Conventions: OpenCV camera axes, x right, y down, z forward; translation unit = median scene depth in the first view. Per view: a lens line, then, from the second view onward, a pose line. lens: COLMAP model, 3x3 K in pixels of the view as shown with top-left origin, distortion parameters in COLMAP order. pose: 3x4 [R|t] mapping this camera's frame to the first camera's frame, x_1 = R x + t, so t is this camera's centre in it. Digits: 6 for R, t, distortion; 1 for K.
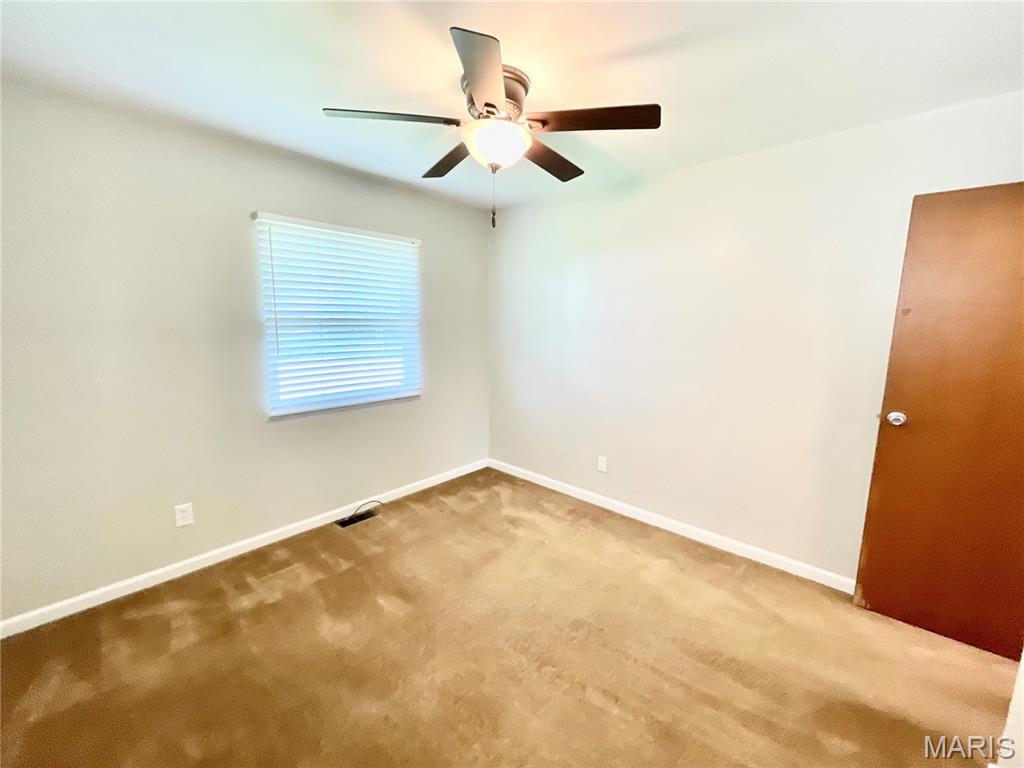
lens RADIAL K [[417.3, 0, 508.9], [0, 417.3, 388.6], [0, 0, 1]] dist [0.002646, 0.000333]
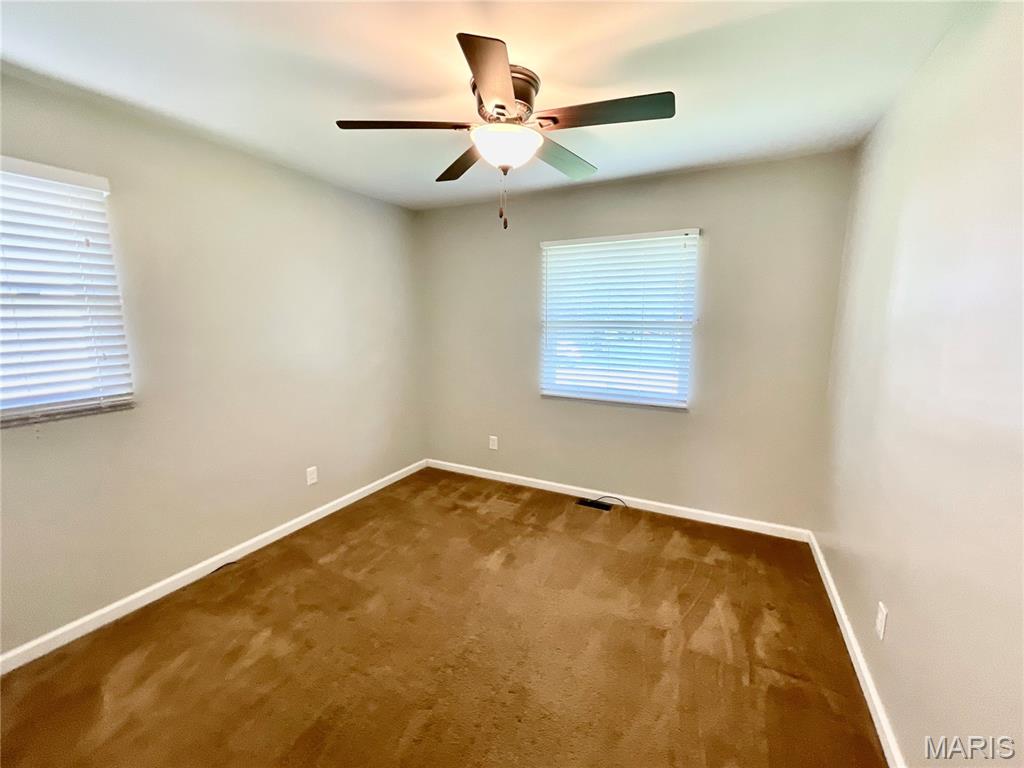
lens RADIAL K [[417.3, 0, 510.6], [0, 417.3, 386.3], [0, 0, 1]] dist [0.002646, 0.000333]
pose [[0.265968, 0.148653, -0.952451, 0.570449], [-0.159721, 0.981178, 0.108535, -0.074043], [0.950658, 0.123259, 0.284705, 0.450834]]
